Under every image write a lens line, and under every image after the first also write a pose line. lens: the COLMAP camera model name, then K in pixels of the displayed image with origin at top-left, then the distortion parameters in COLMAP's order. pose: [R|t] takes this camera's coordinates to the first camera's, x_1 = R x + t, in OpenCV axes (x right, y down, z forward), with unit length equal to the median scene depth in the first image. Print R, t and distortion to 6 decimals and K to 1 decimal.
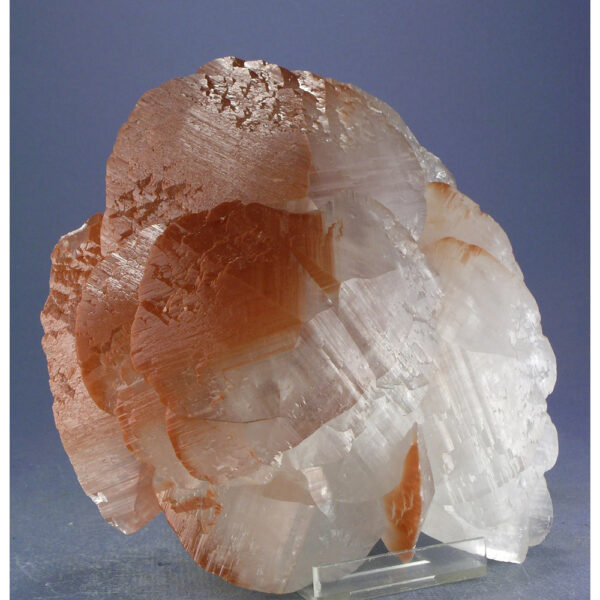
lens RADIAL K [[1353.9, 0, 300.0], [0, 1353.9, 300.0], [0, 0, 1]] dist [-0.005549, -0.040566]
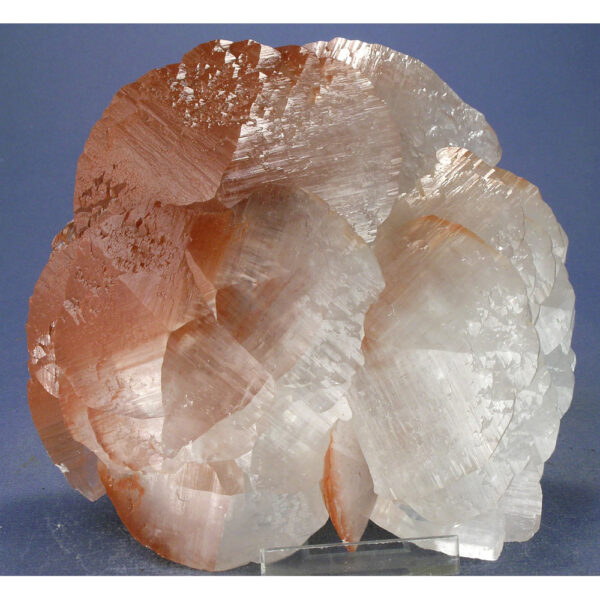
lens RADIAL K [[1353.9, 0, 300.0], [0, 1353.9, 300.0], [0, 0, 1]] dist [-0.005549, -0.040566]
pose [[0.870282, 0.035167, -0.491297, 0.549614], [0.035865, 0.990276, 0.134415, -0.130934], [0.491247, -0.134599, 0.860558, 0.147382]]
